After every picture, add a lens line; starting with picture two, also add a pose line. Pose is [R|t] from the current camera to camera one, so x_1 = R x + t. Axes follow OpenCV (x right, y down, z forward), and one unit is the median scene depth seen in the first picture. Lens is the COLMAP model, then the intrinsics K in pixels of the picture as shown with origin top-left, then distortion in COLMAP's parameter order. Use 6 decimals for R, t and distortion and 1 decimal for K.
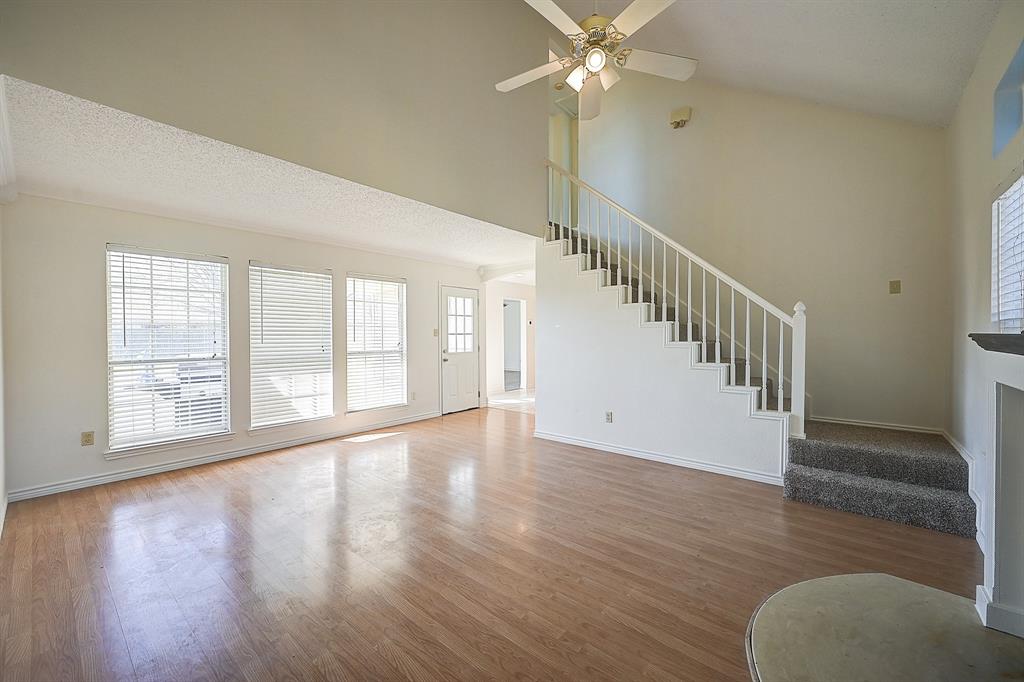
lens RADIAL K [[402.9, 0, 513.0], [0, 402.9, 337.3], [0, 0, 1]] dist [-0.006467, 0.000953]
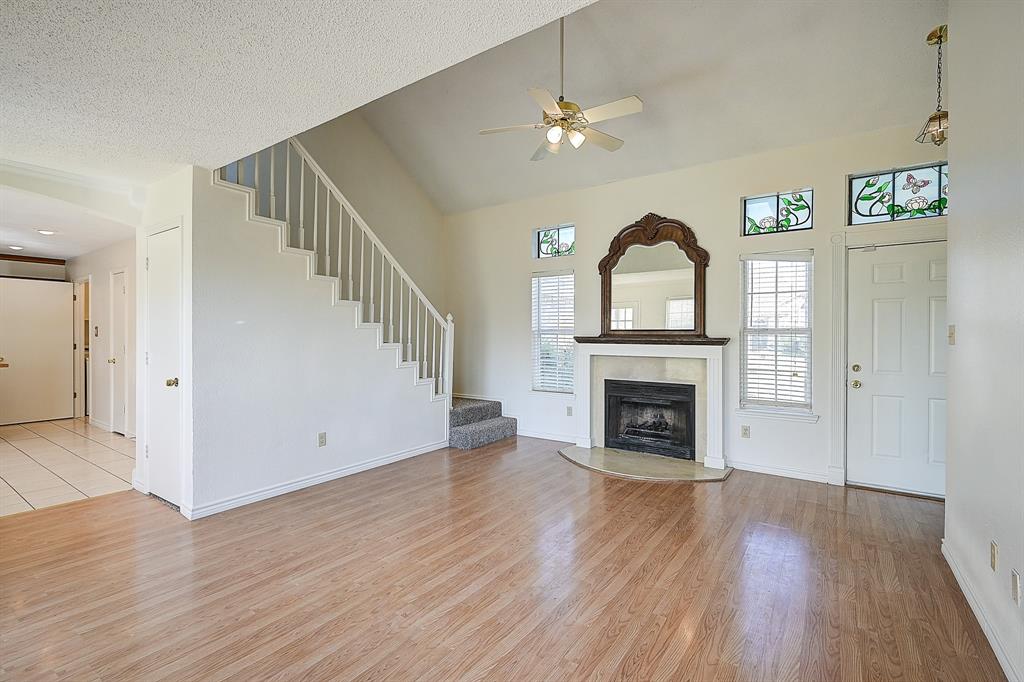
lens RADIAL K [[464.3, 0, 513.0], [0, 464.3, 336.8], [0, 0, 1]] dist [-0.000963, -0.000088]
pose [[-0.096633, -0.004145, 0.995311, -0.837278], [-0.001988, 0.999990, 0.003972, -0.011185], [-0.995318, -0.001595, -0.096641, 0.835696]]
